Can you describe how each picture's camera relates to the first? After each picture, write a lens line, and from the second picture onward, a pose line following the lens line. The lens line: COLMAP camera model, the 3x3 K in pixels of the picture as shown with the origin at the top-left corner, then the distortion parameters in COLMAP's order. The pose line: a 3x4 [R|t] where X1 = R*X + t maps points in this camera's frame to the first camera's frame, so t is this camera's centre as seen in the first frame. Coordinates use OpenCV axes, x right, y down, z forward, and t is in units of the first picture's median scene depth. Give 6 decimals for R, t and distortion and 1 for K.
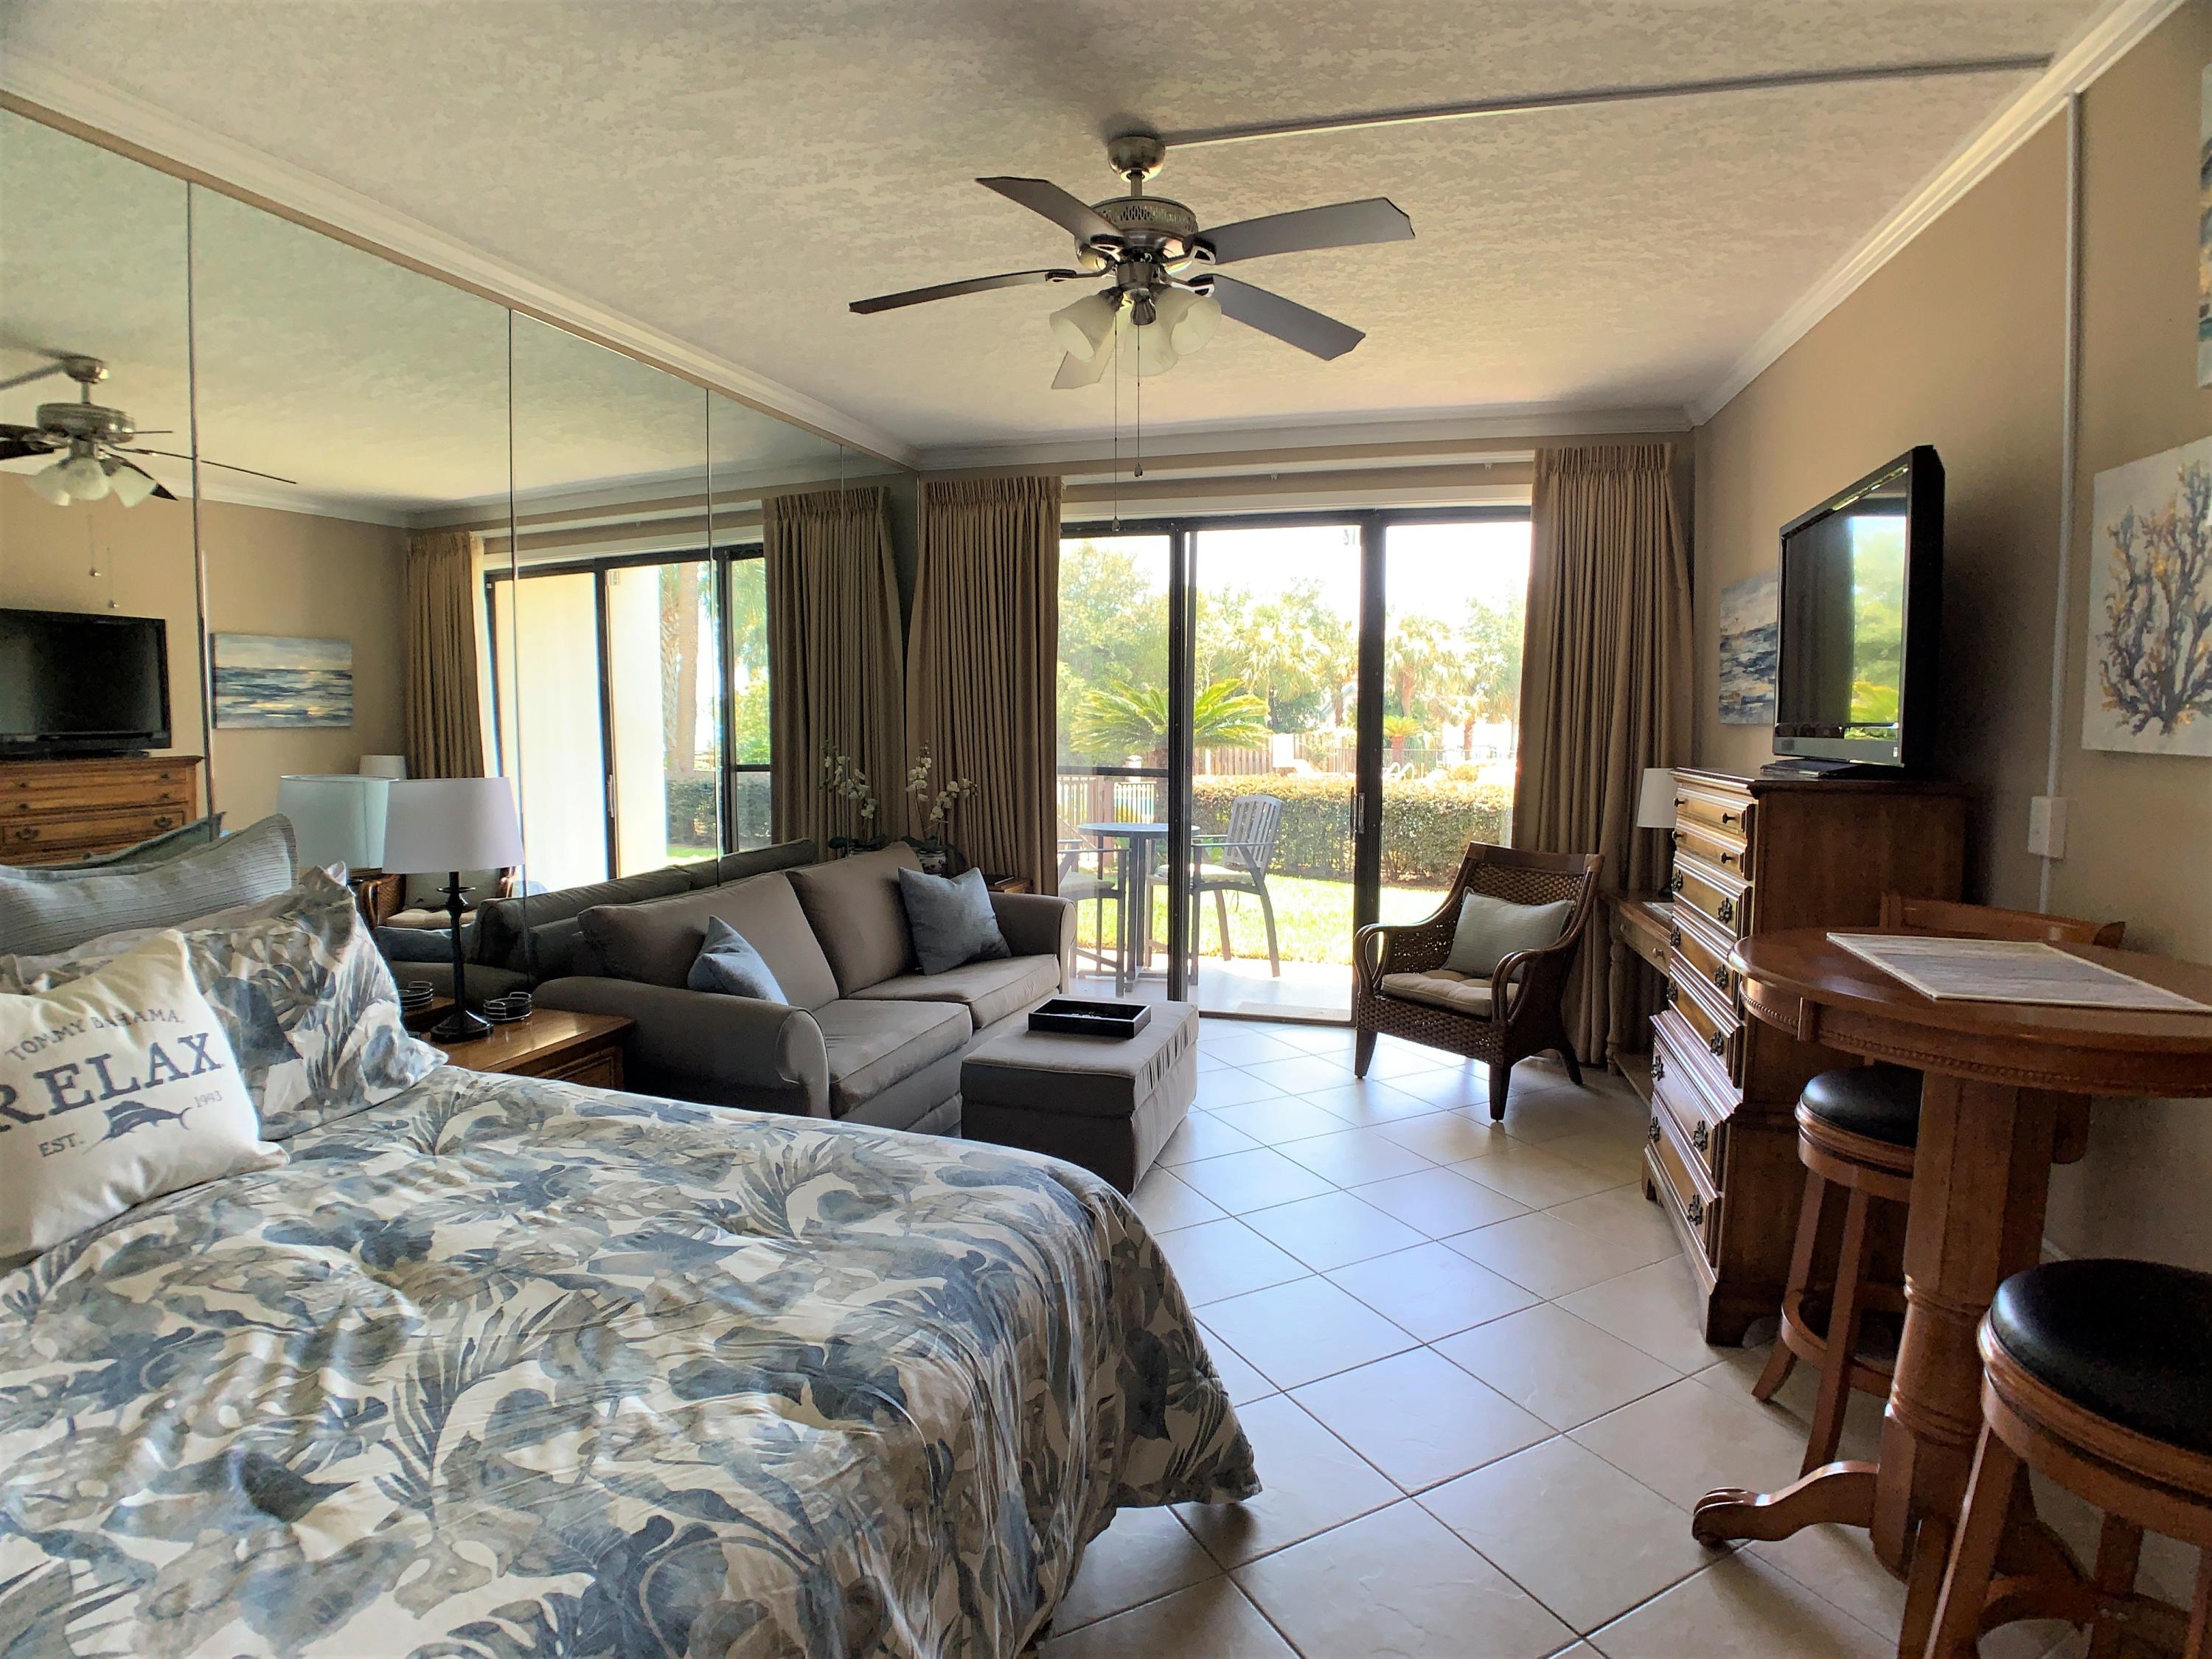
lens RADIAL K [[1151.6, 0, 1107.5], [0, 1151.6, 818.3], [0, 0, 1]] dist [-0.086499, 0.009035]
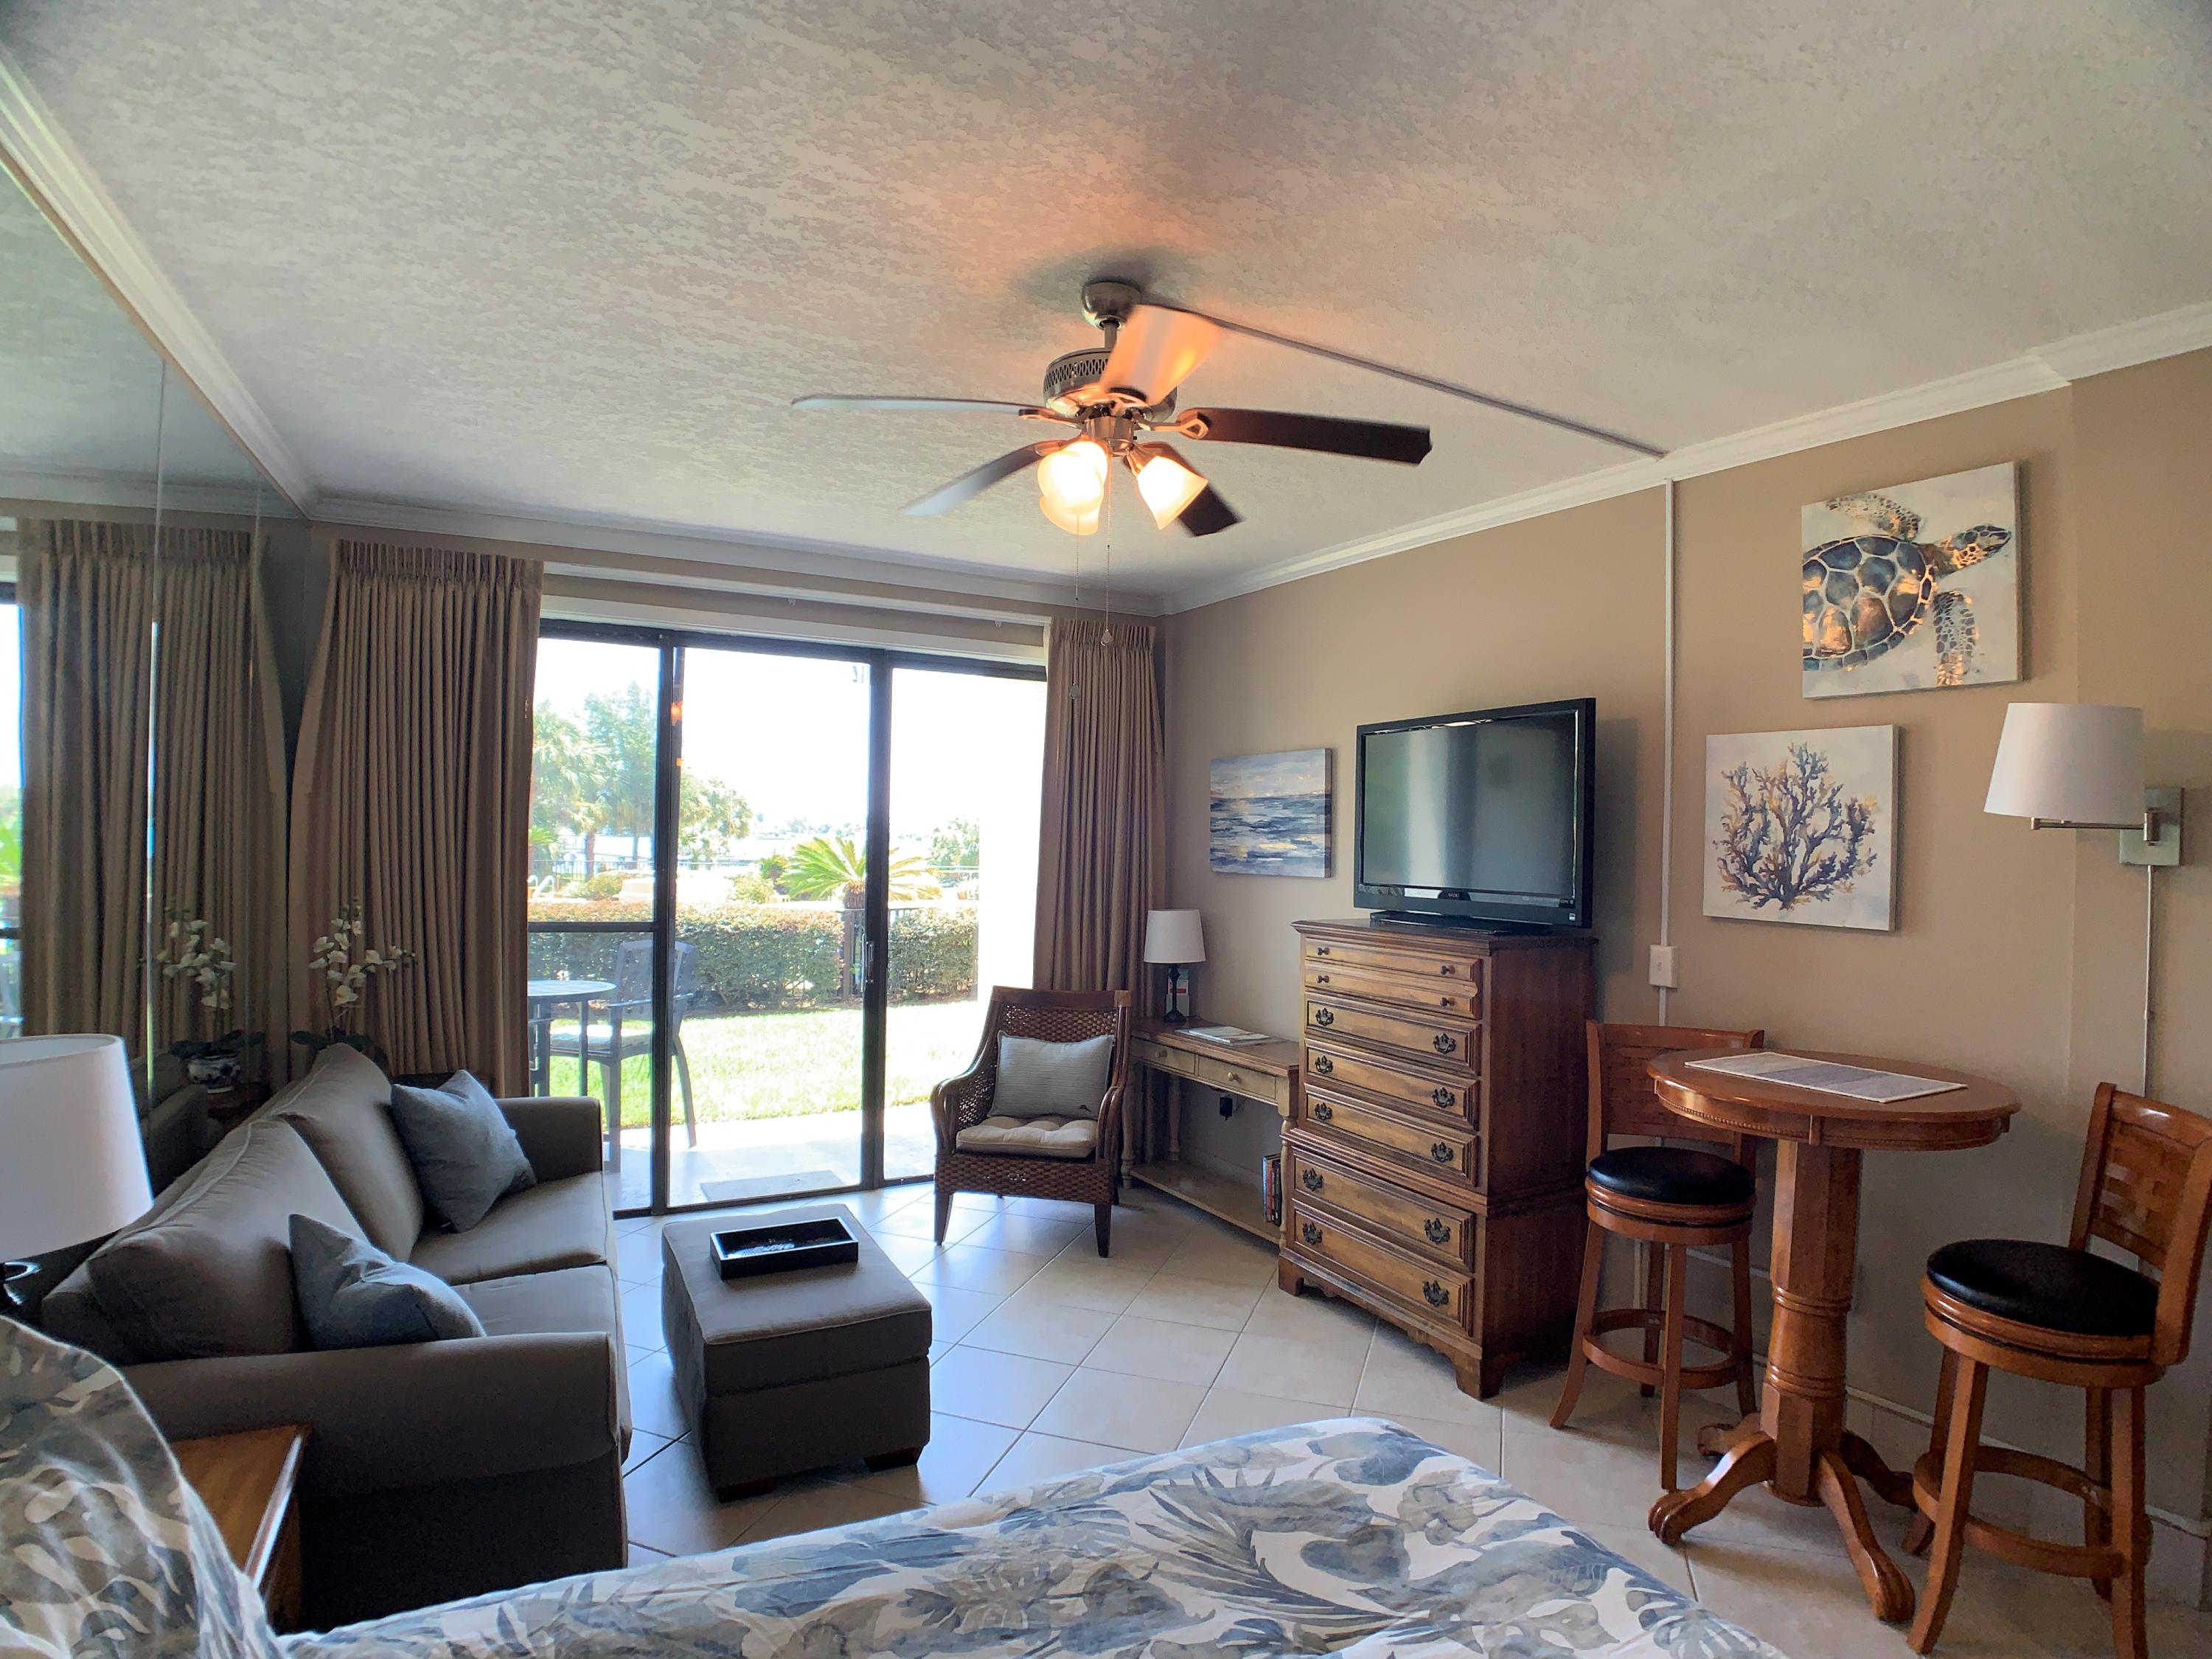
lens RADIAL K [[1151.6, 0, 1122.1], [0, 1151.6, 830.8], [0, 0, 1]] dist [-0.086499, 0.009035]
pose [[0.713176, 0.016655, 0.700787, -0.349048], [0.040390, 0.997081, -0.064801, -0.050706], [-0.699820, 0.074519, 0.710421, 0.196919]]
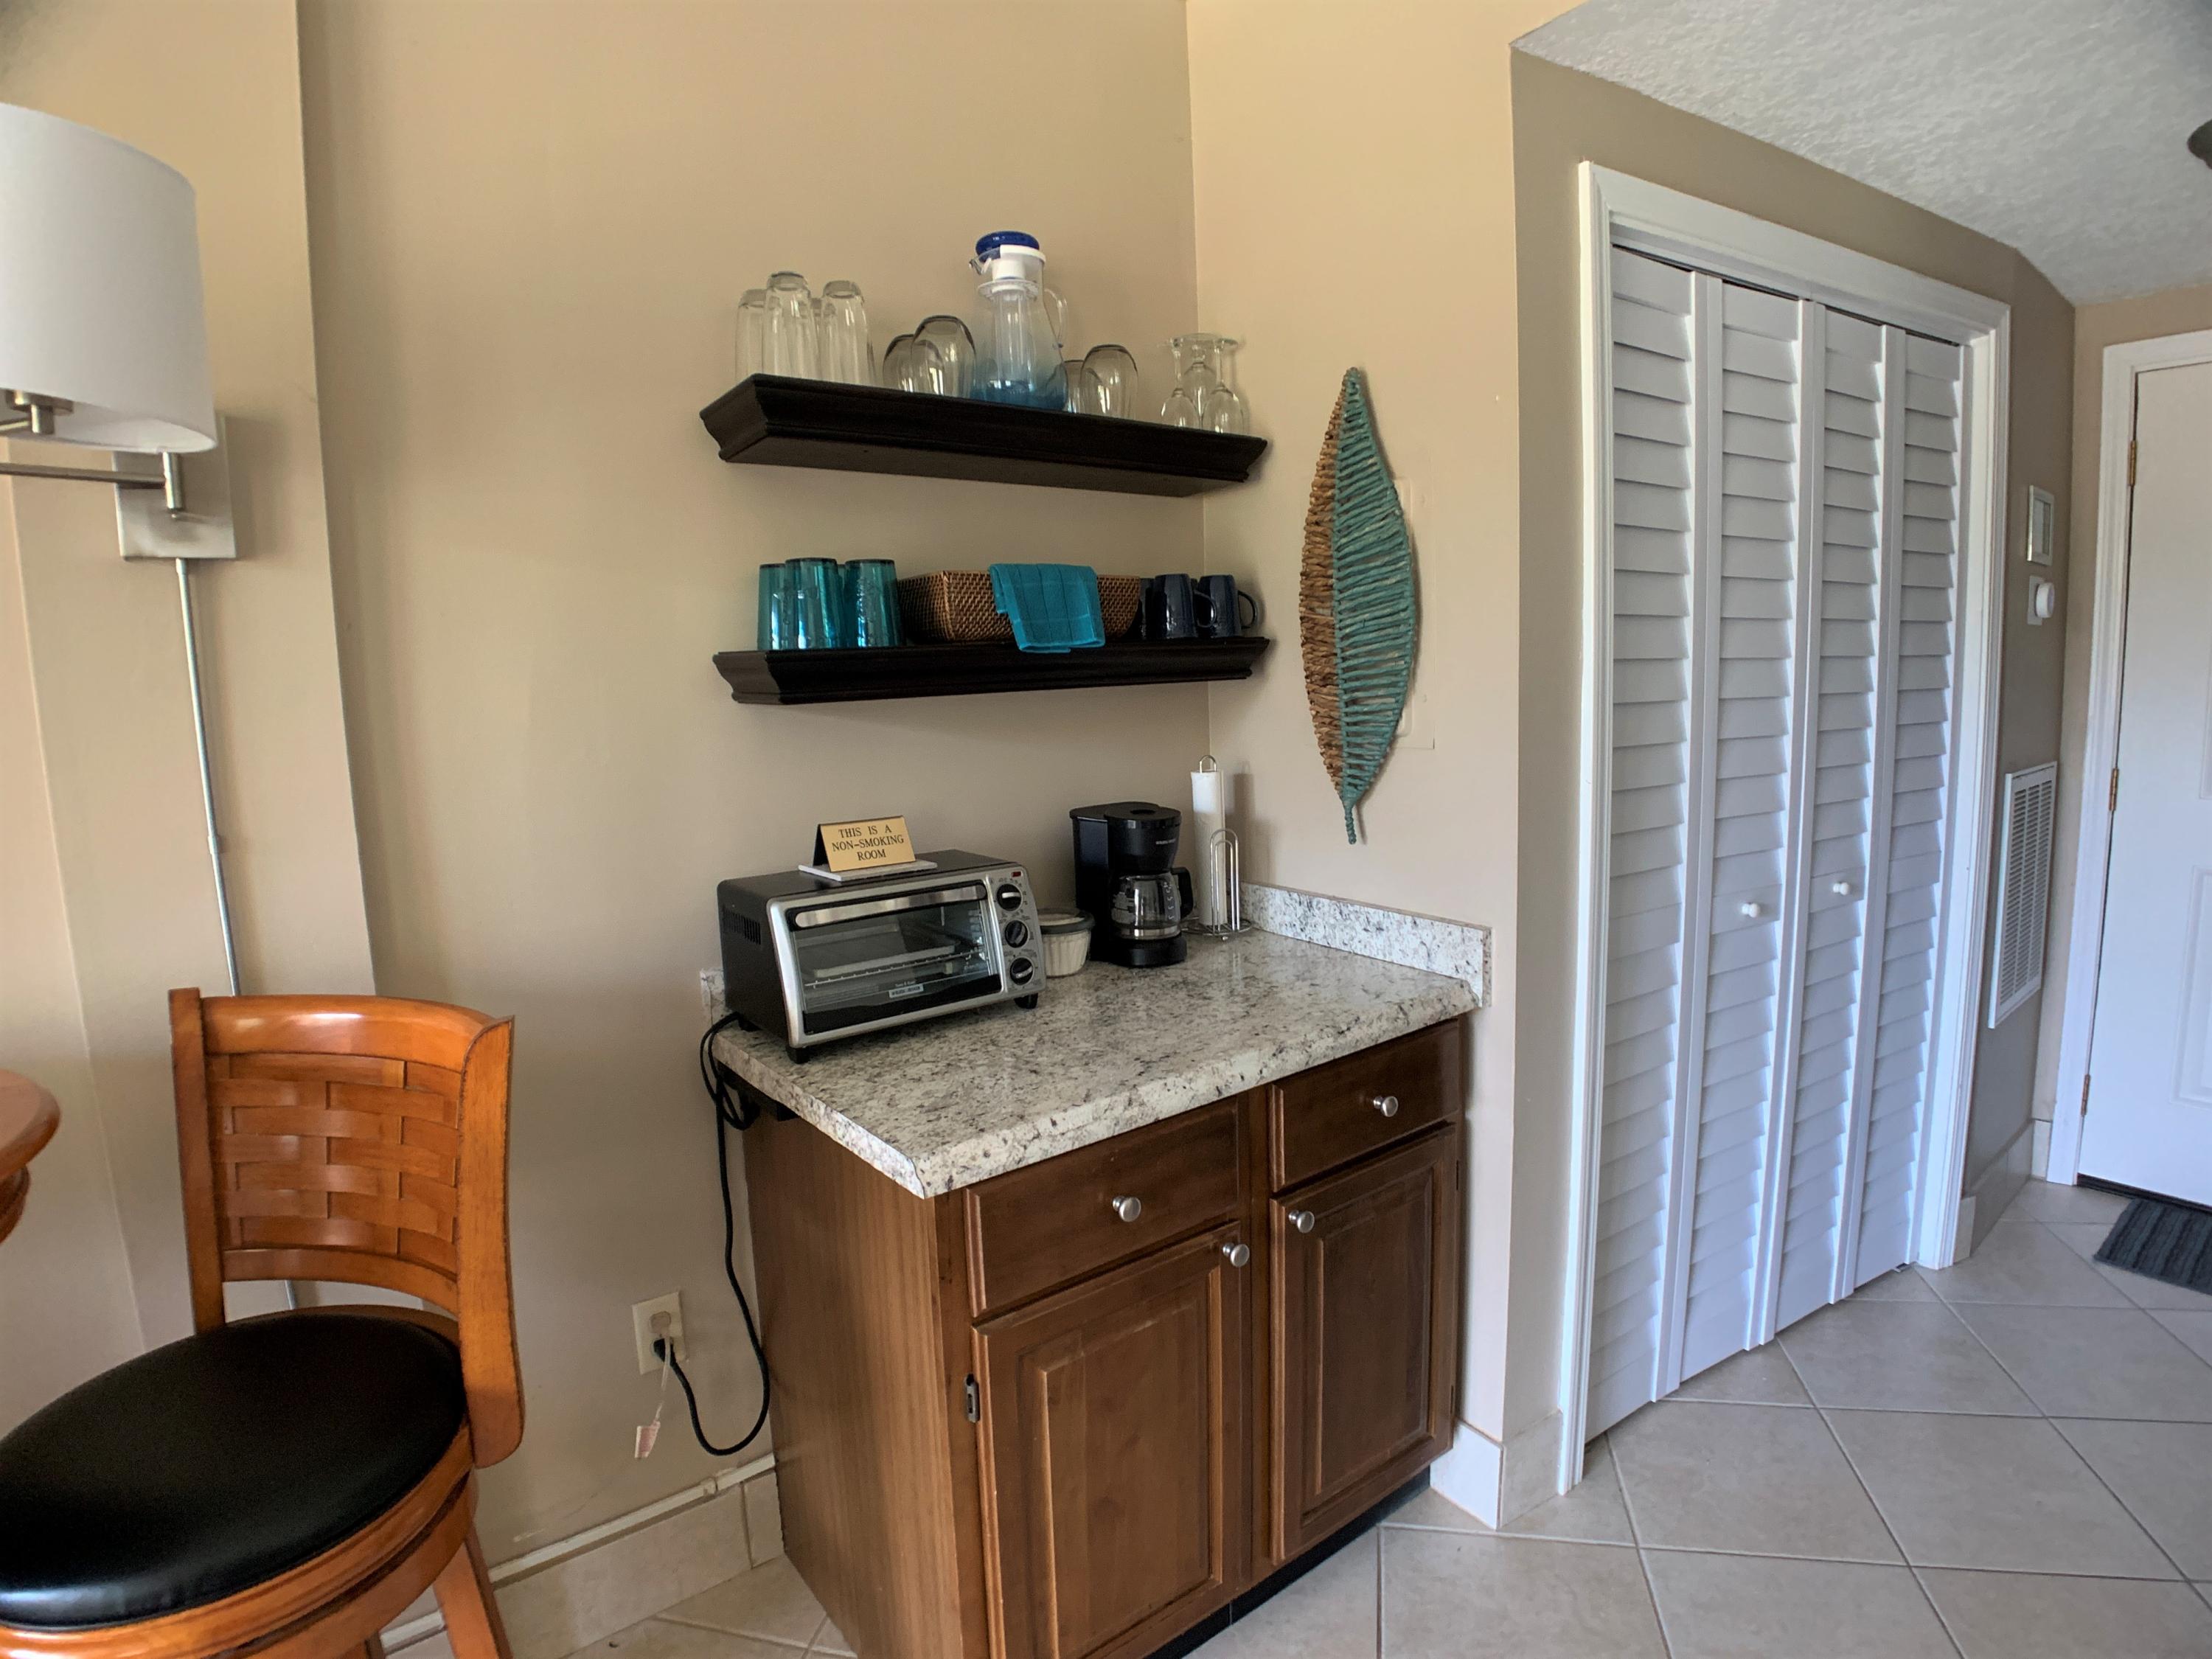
lens RADIAL K [[1151.6, 0, 1123.9], [0, 1151.6, 826.3], [0, 0, 1]] dist [-0.086499, 0.009035]
pose [[-0.777006, -0.056630, 0.626941, 0.001816], [0.086770, 0.976803, 0.195771, -0.015532], [-0.623484, 0.206515, -0.754068, 0.285776]]
